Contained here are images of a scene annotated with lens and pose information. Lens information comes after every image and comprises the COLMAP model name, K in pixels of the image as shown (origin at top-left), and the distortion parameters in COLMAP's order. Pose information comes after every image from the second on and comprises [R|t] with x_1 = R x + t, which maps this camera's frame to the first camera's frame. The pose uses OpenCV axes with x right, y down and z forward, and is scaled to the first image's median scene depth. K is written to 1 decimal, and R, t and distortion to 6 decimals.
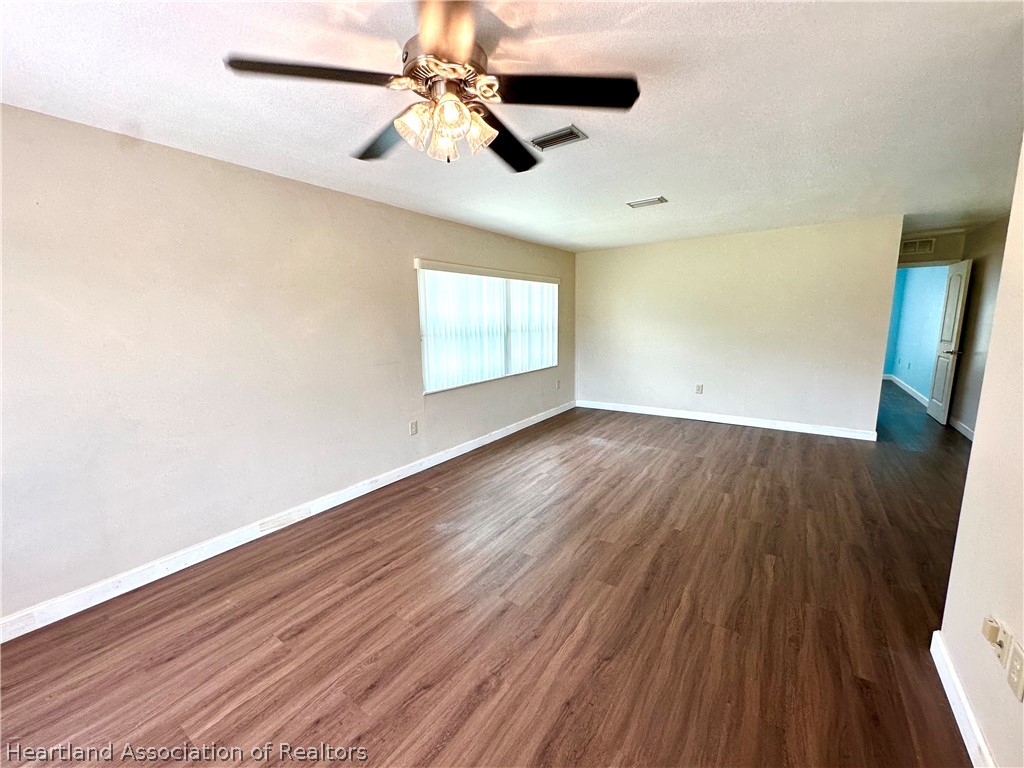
lens RADIAL K [[405.9, 0, 510.7], [0, 405.9, 382.9], [0, 0, 1]] dist [0.004518, 0.000697]
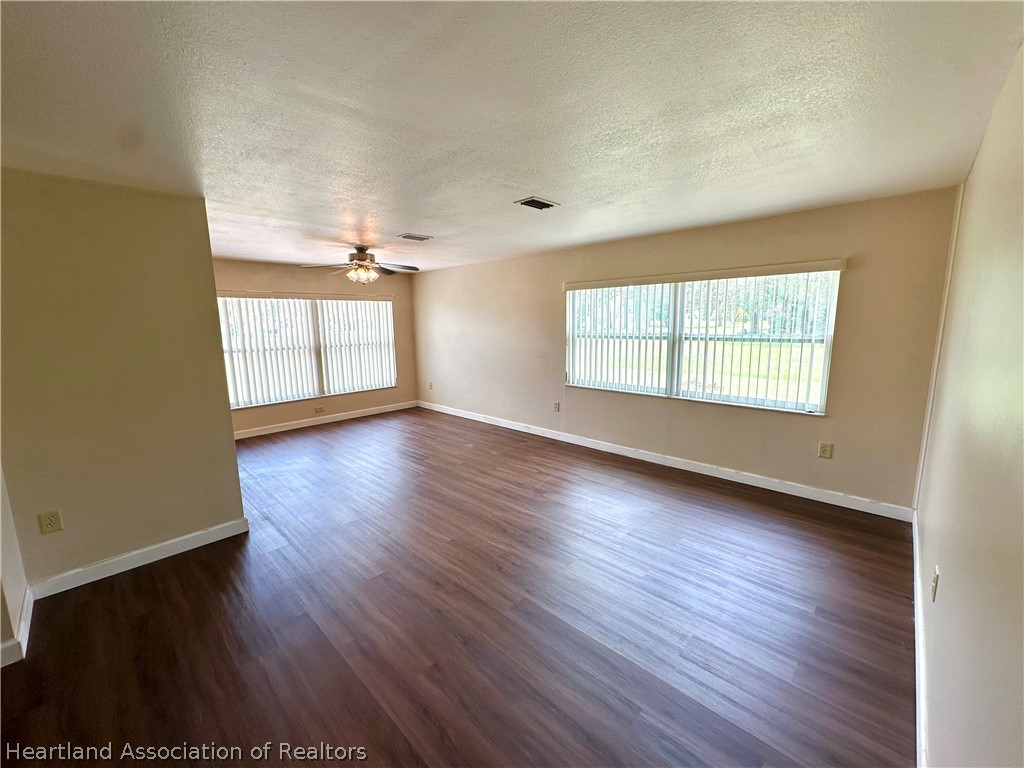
lens RADIAL K [[405.9, 0, 511.9], [0, 405.9, 382.4], [0, 0, 1]] dist [0.004518, 0.000697]
pose [[-0.143622, 0.169017, -0.975093, 1.157296], [-0.140243, 0.971888, 0.189118, -0.216407], [0.979645, 0.163912, -0.115881, 1.035844]]
